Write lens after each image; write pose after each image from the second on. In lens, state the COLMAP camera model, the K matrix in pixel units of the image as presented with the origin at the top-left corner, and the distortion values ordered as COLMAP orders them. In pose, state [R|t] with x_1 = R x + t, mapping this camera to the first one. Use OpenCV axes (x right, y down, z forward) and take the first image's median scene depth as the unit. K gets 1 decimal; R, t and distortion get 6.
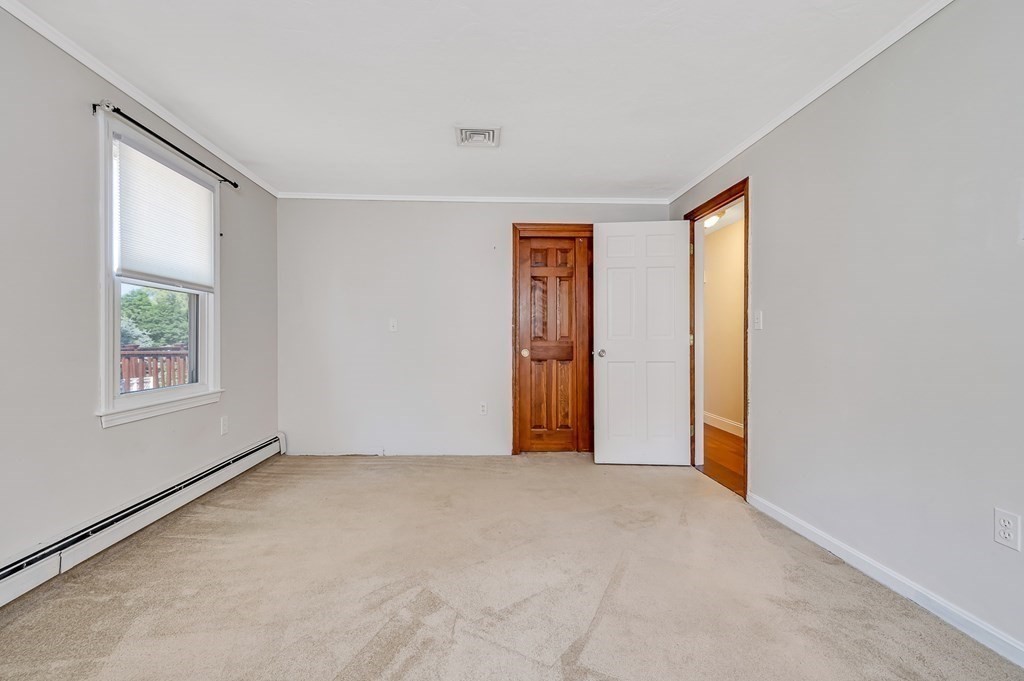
lens RADIAL K [[462.1, 0, 497.2], [0, 462.1, 340.5], [0, 0, 1]] dist [0.002583, 0.000200]
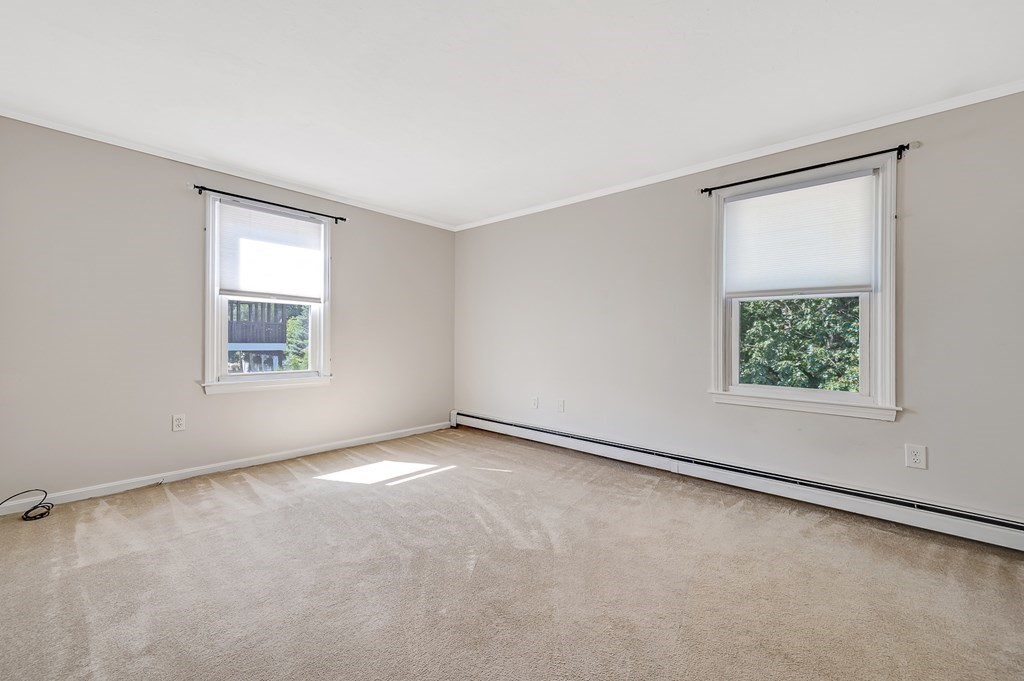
lens RADIAL K [[462.1, 0, 497.2], [0, 462.1, 340.5], [0, 0, 1]] dist [0.002583, 0.000200]
pose [[-0.738321, -0.004264, -0.674436, 0.539948], [-0.011522, 0.999914, 0.006291, -0.009295], [0.674351, 0.012416, -0.738306, 1.291383]]
